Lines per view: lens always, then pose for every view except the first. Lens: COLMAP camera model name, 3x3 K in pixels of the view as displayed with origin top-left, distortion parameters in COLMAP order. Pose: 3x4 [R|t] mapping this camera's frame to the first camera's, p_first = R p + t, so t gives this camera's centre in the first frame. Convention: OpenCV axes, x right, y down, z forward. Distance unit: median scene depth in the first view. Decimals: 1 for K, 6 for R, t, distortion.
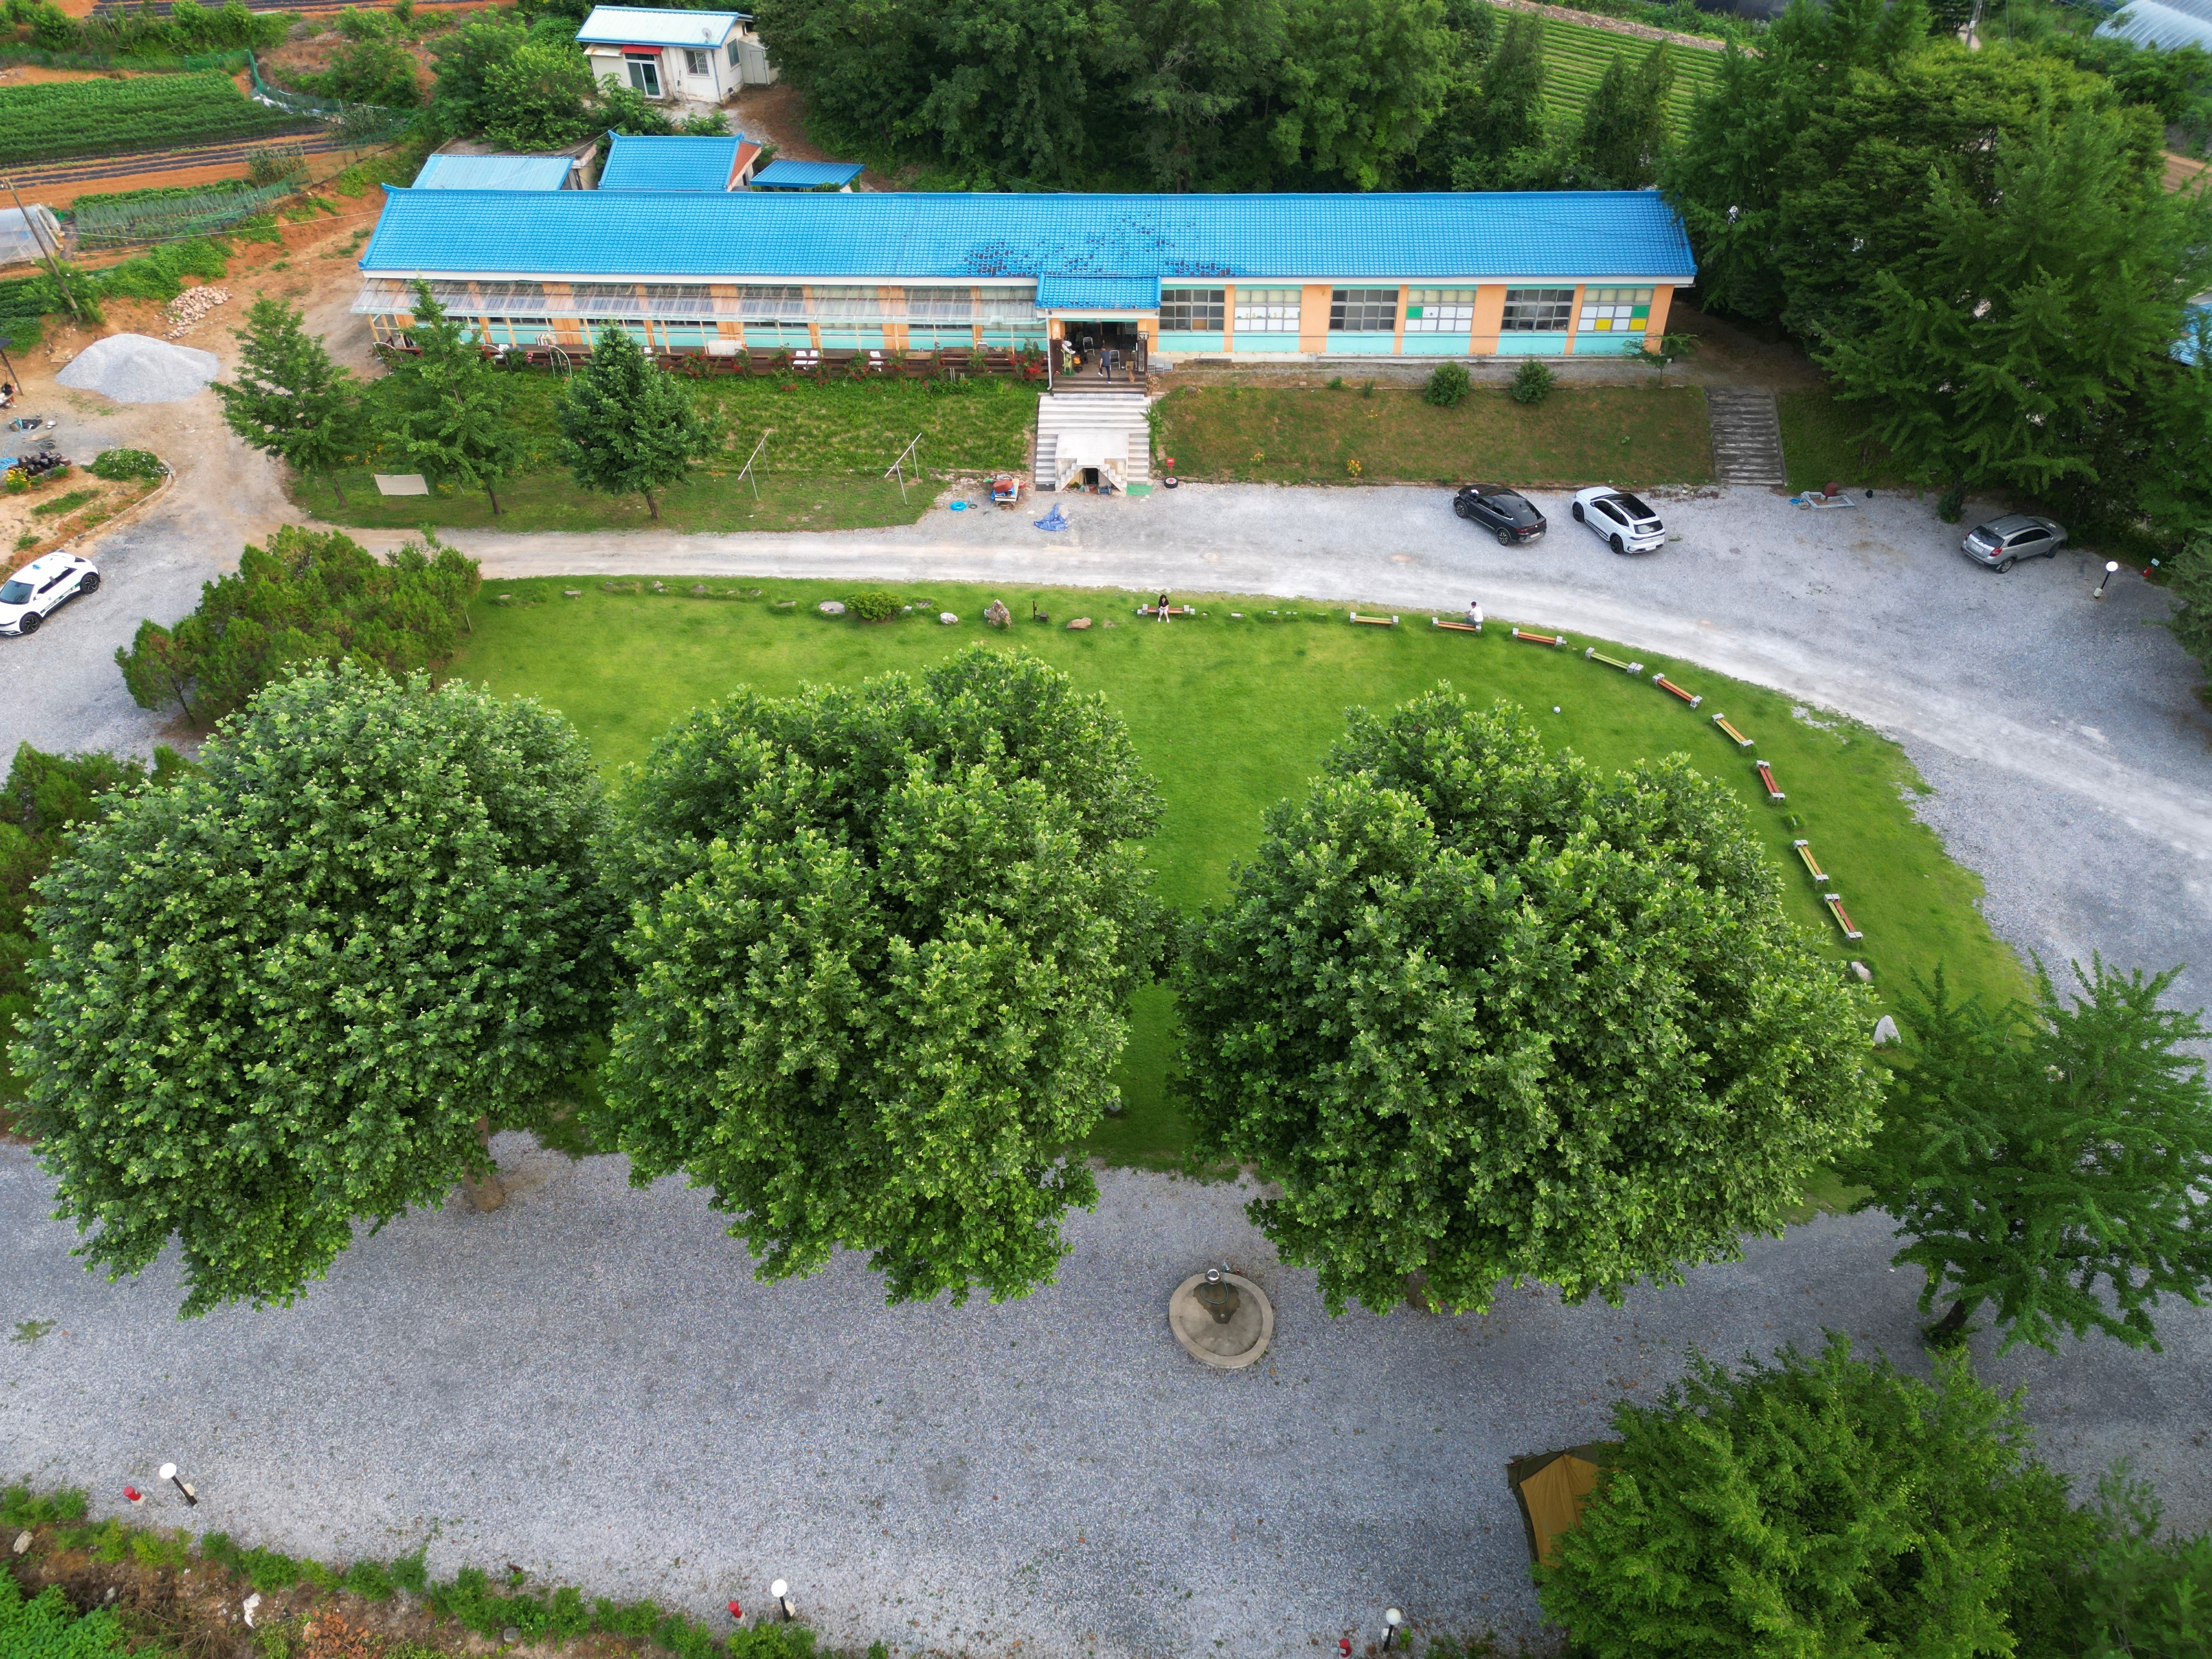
lens RADIAL K [[1549.6, 0, 1116.6], [0, 1549.6, 817.3], [0, 0, 1]] dist [0.071822, -0.065988]
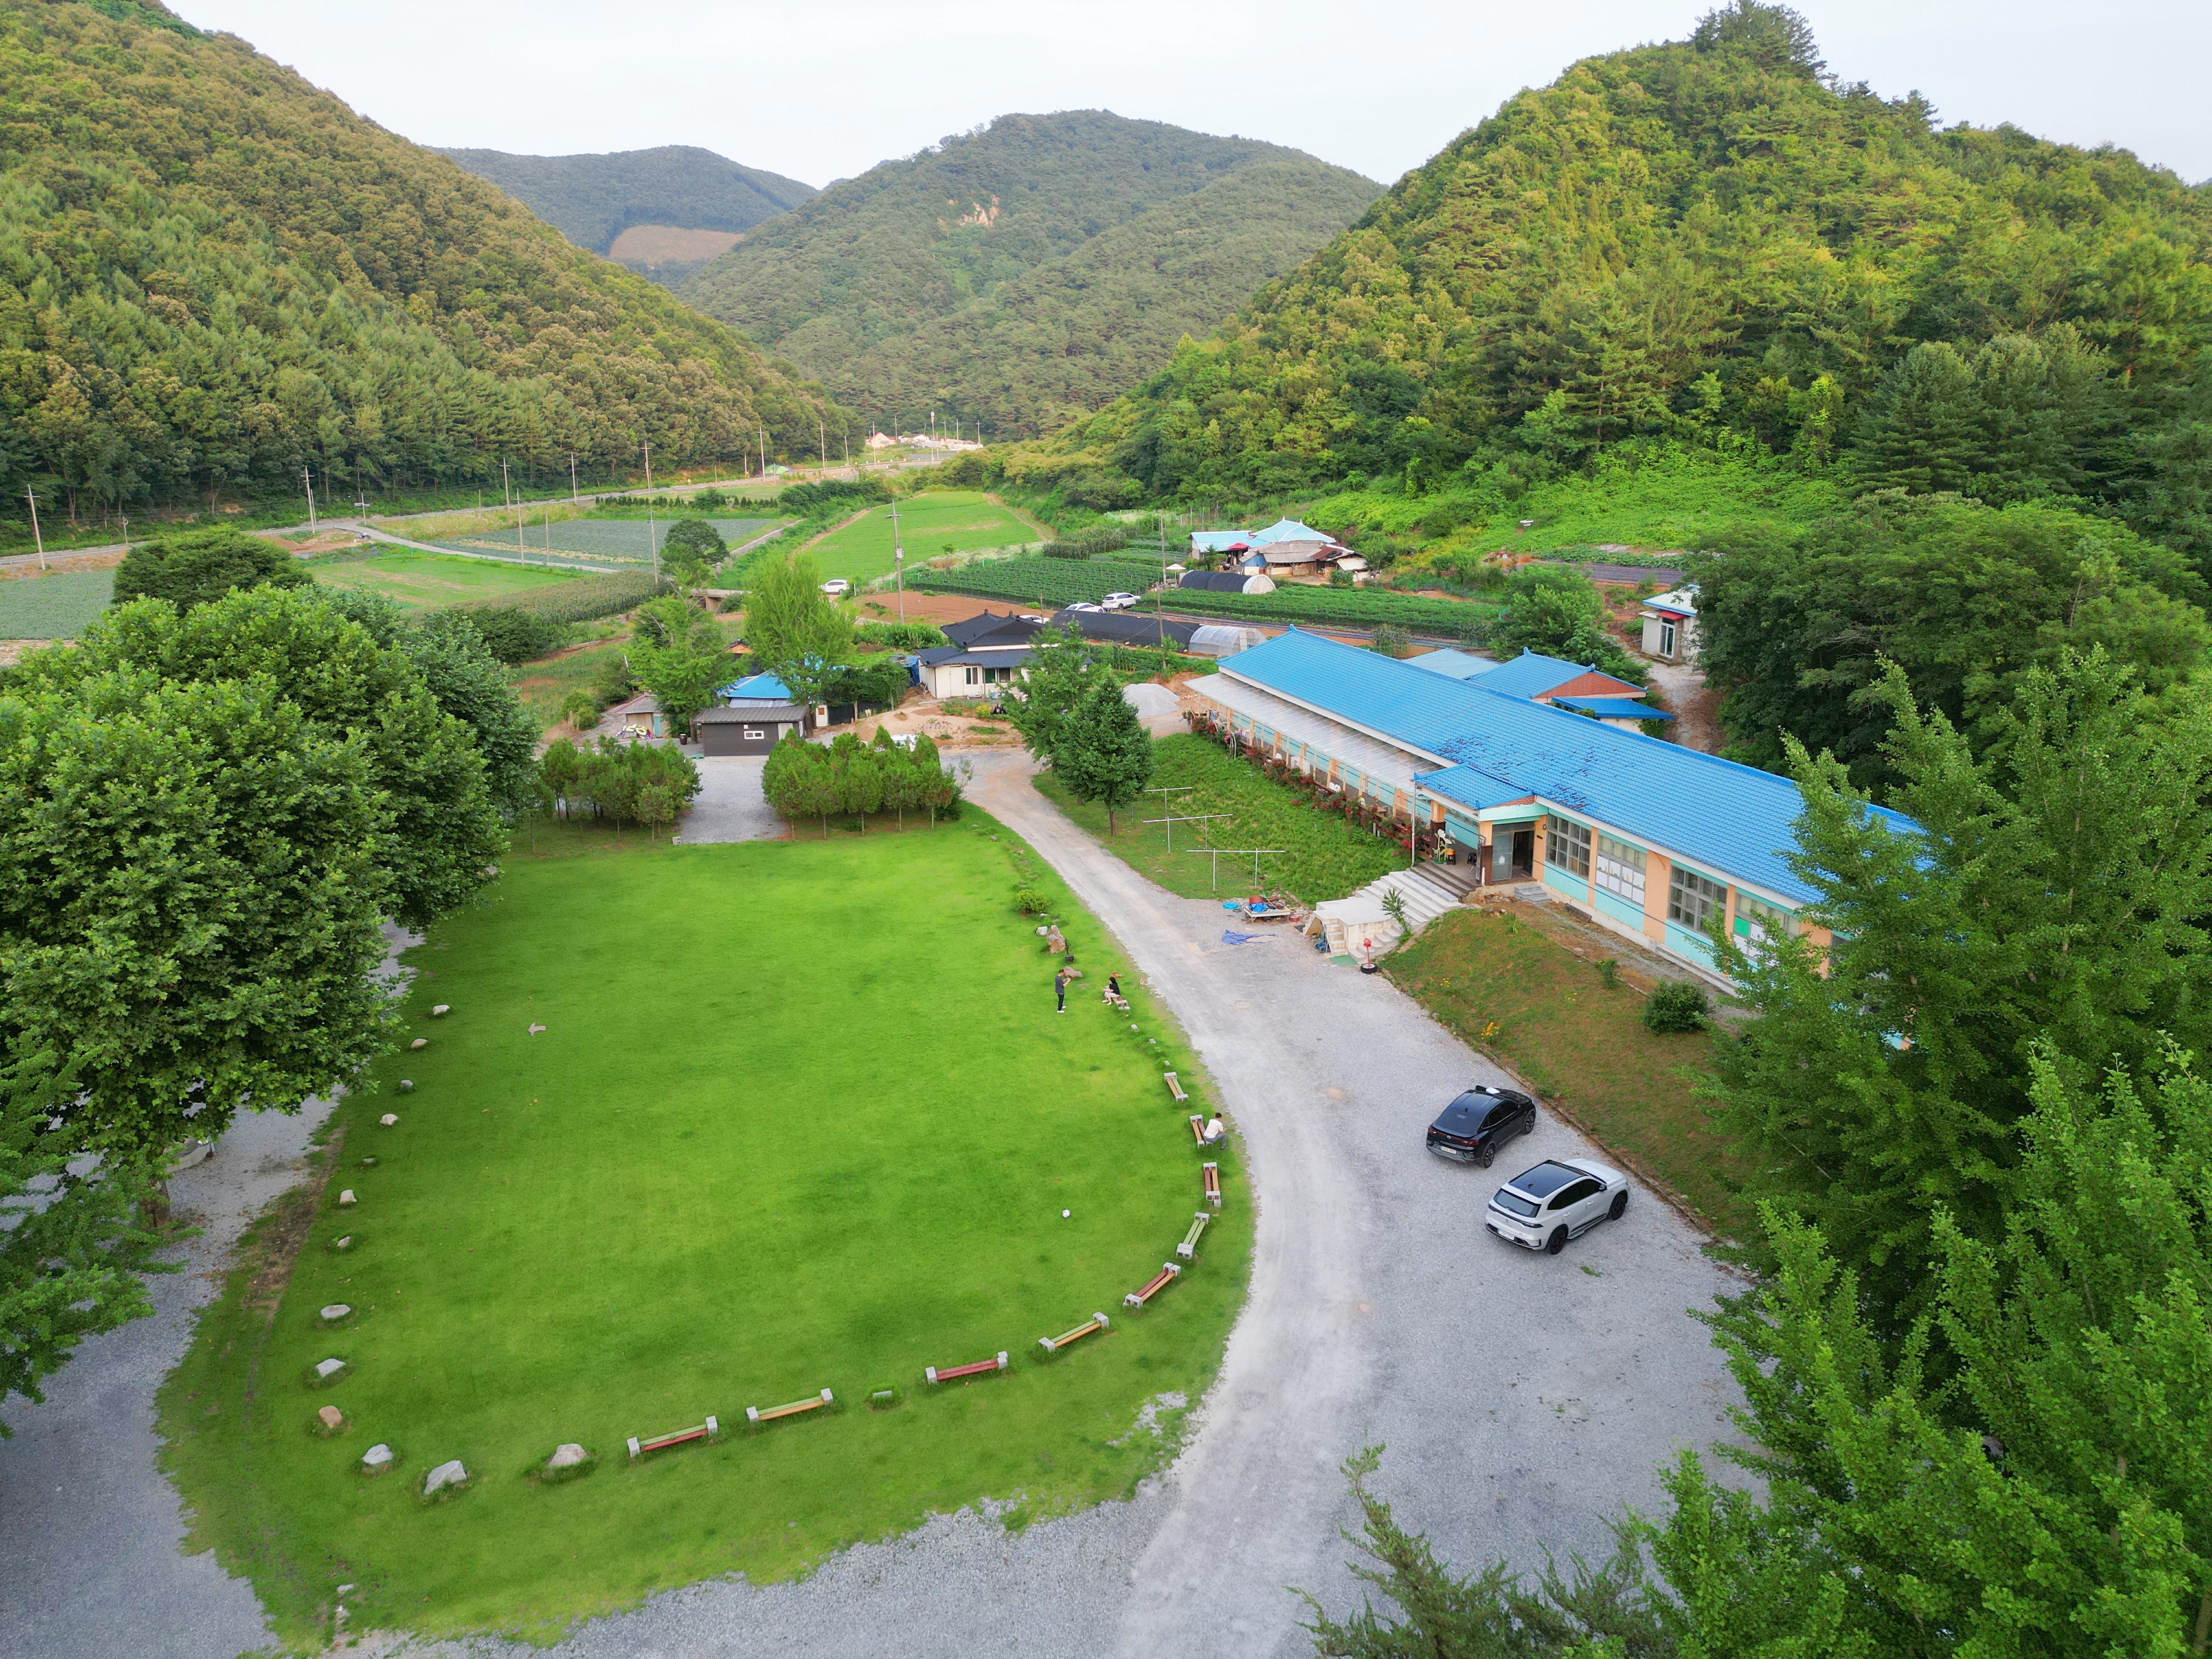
lens RADIAL K [[1549.6, 0, 1105.1], [0, 1549.6, 816.7], [0, 0, 1]] dist [0.071822, -0.065988]
pose [[0.321227, 0.244681, -0.914847, 0.743171], [-0.606899, 0.794779, -0.000530, -0.185812], [0.726971, 0.555390, 0.403801, 0.471087]]
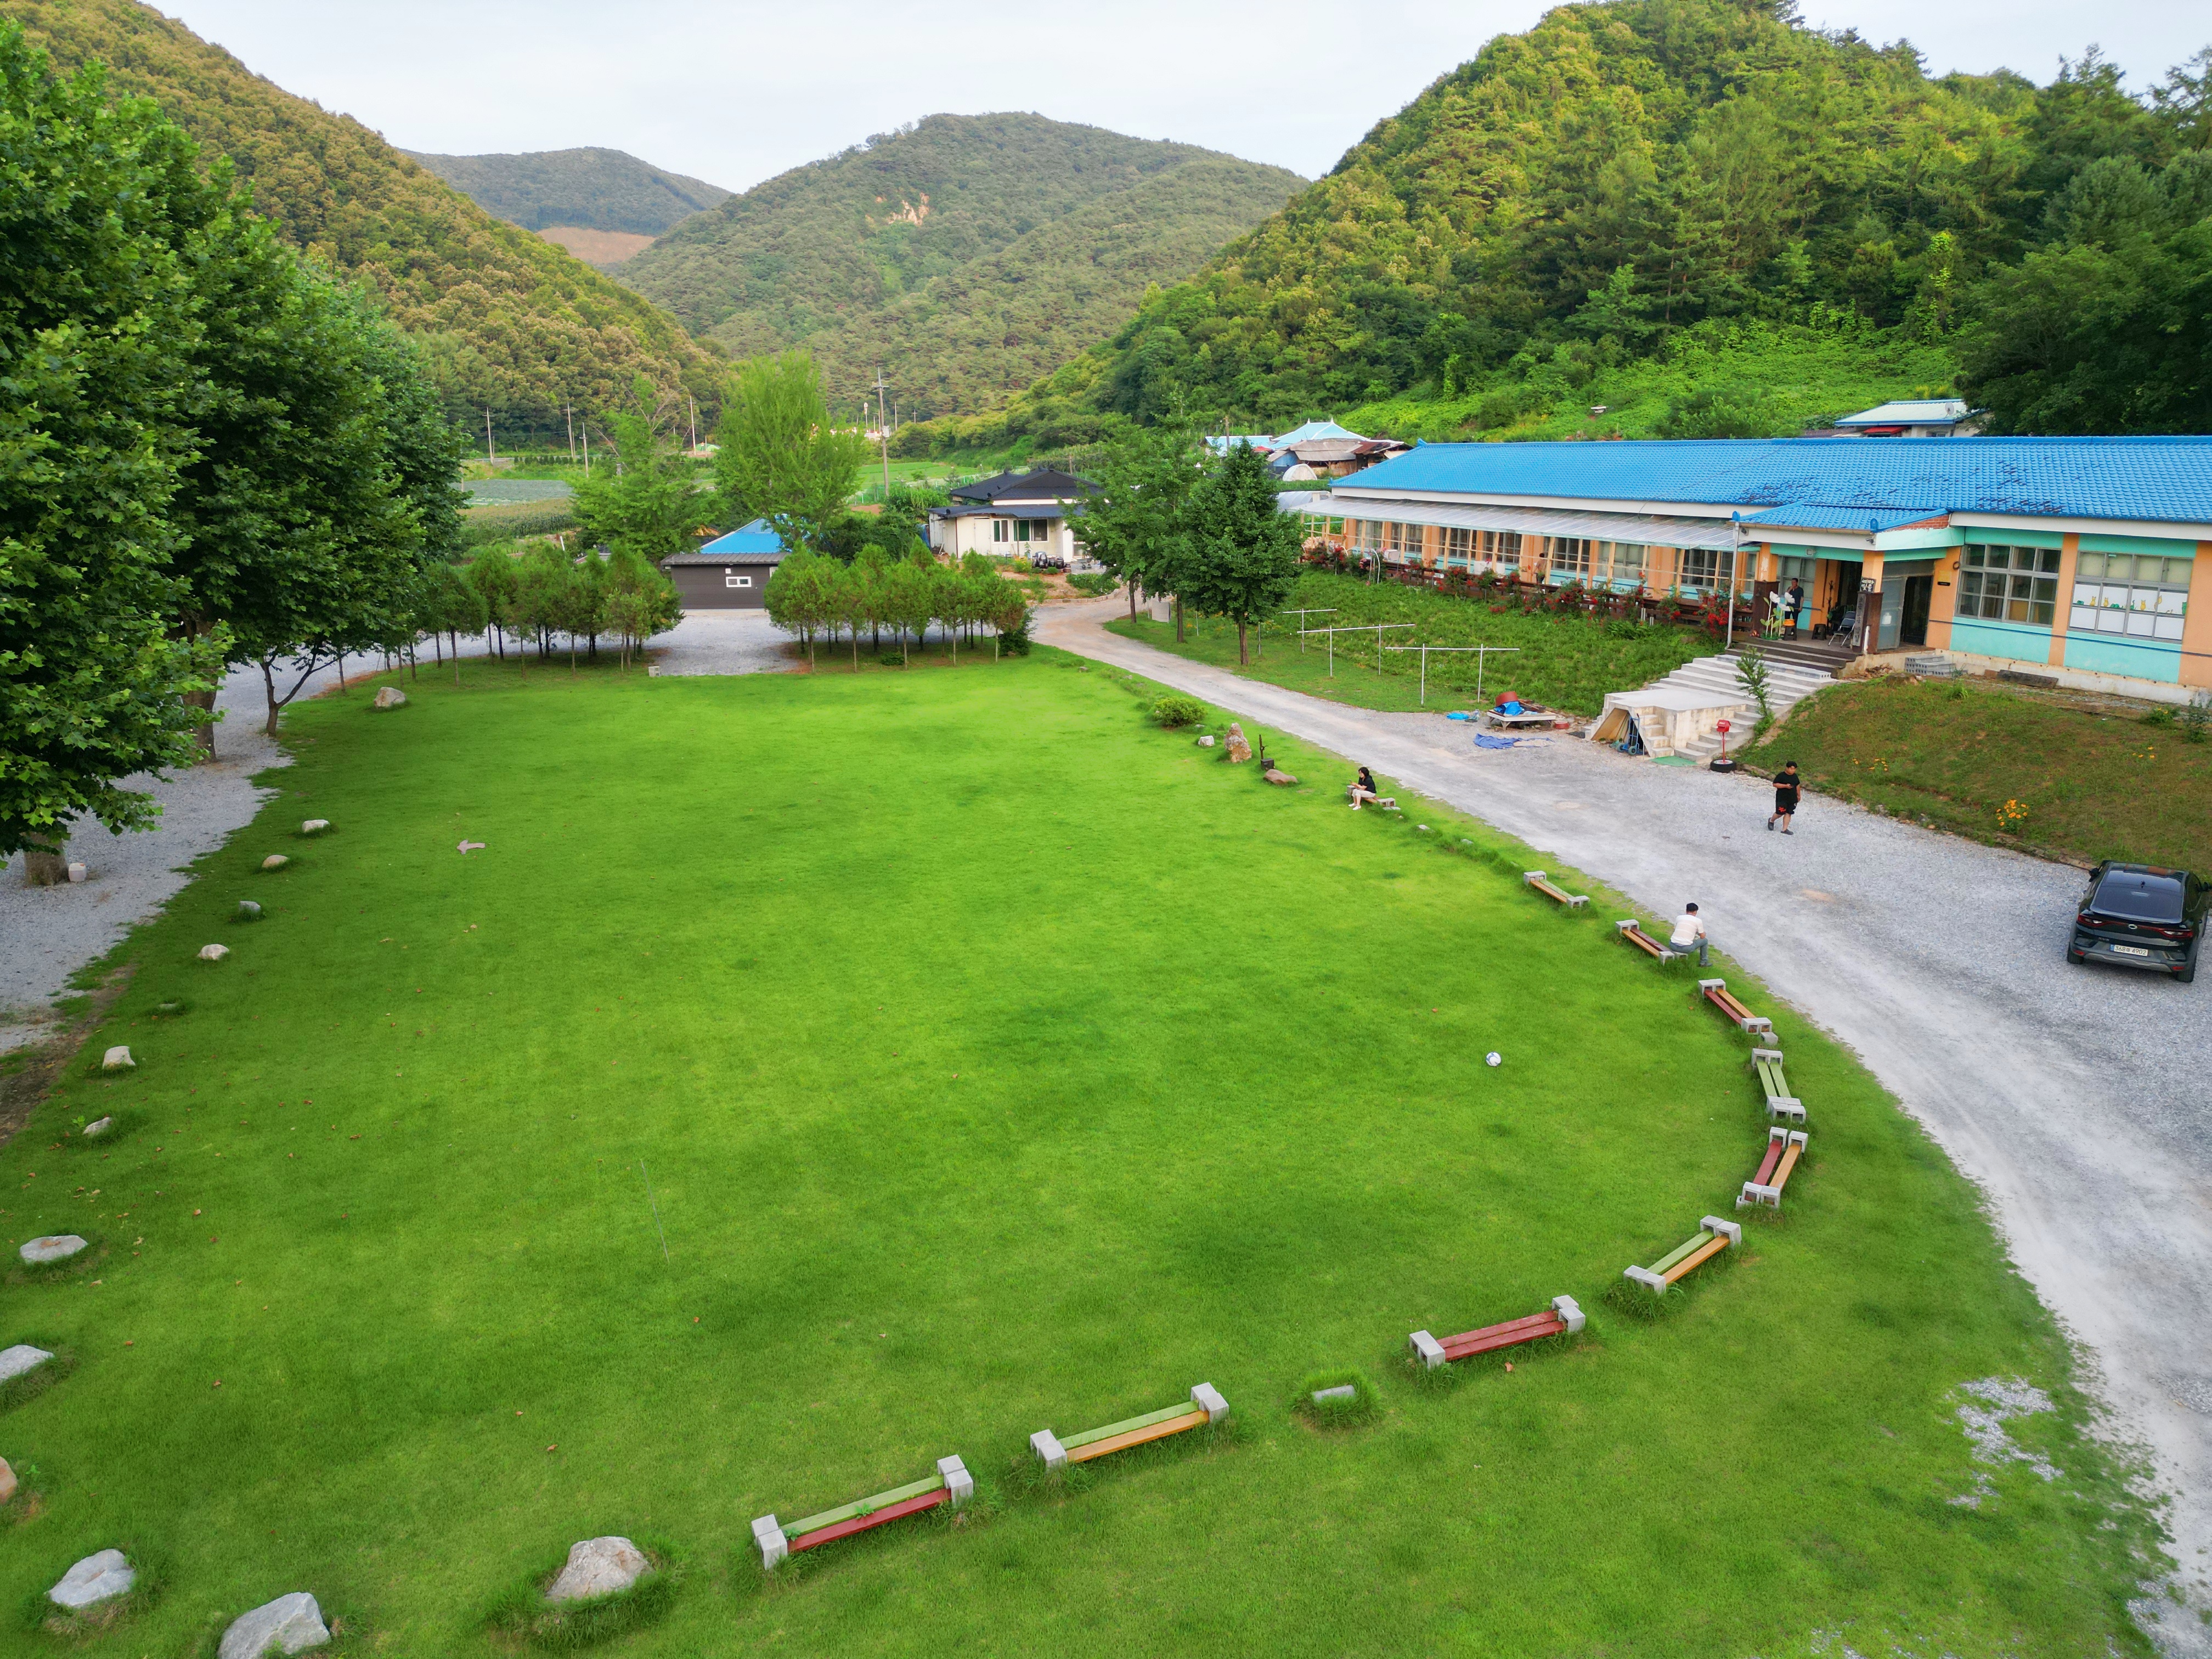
lens RADIAL K [[1549.6, 0, 1108.1], [0, 1549.6, 818.1], [0, 0, 1]] dist [0.071822, -0.065988]
pose [[0.368884, 0.230210, -0.900515, 0.472796], [-0.599409, 0.799382, -0.041185, -0.033205], [0.710375, 0.554970, 0.432869, 0.565645]]
